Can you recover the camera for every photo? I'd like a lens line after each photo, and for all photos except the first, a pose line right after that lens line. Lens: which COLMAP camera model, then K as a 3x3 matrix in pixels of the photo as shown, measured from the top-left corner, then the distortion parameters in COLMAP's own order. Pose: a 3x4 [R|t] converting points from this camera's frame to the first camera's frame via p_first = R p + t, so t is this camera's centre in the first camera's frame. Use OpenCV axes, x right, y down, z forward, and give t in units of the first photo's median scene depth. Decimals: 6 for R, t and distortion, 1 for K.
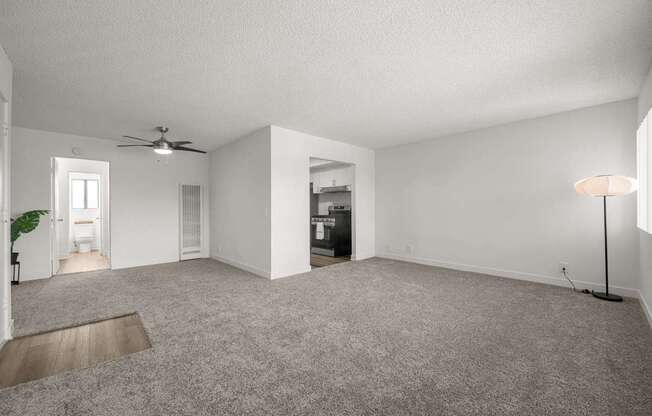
lens RADIAL K [[262.5, 0, 326.0], [0, 262.5, 208.0], [0, 0, 1]] dist [-0.000409, 0.000067]
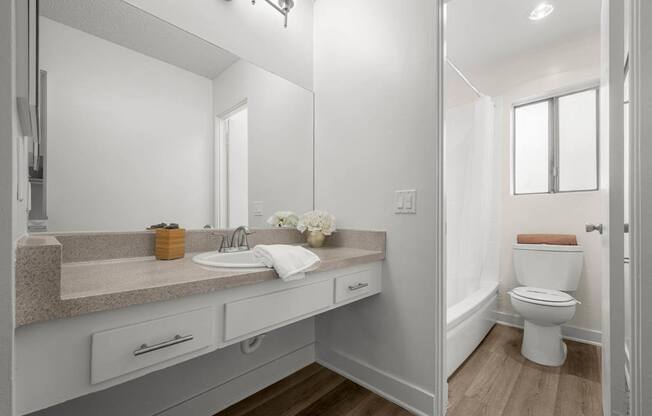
lens RADIAL K [[267.1, 0, 322.7], [0, 267.1, 213.7], [0, 0, 1]] dist [0.000439, 0.000149]
pose [[0.065182, -0.001412, -0.997872, -0.626232], [0.000995, 0.999999, -0.001350, 0.027087], [0.997873, -0.000905, 0.065183, 0.715389]]
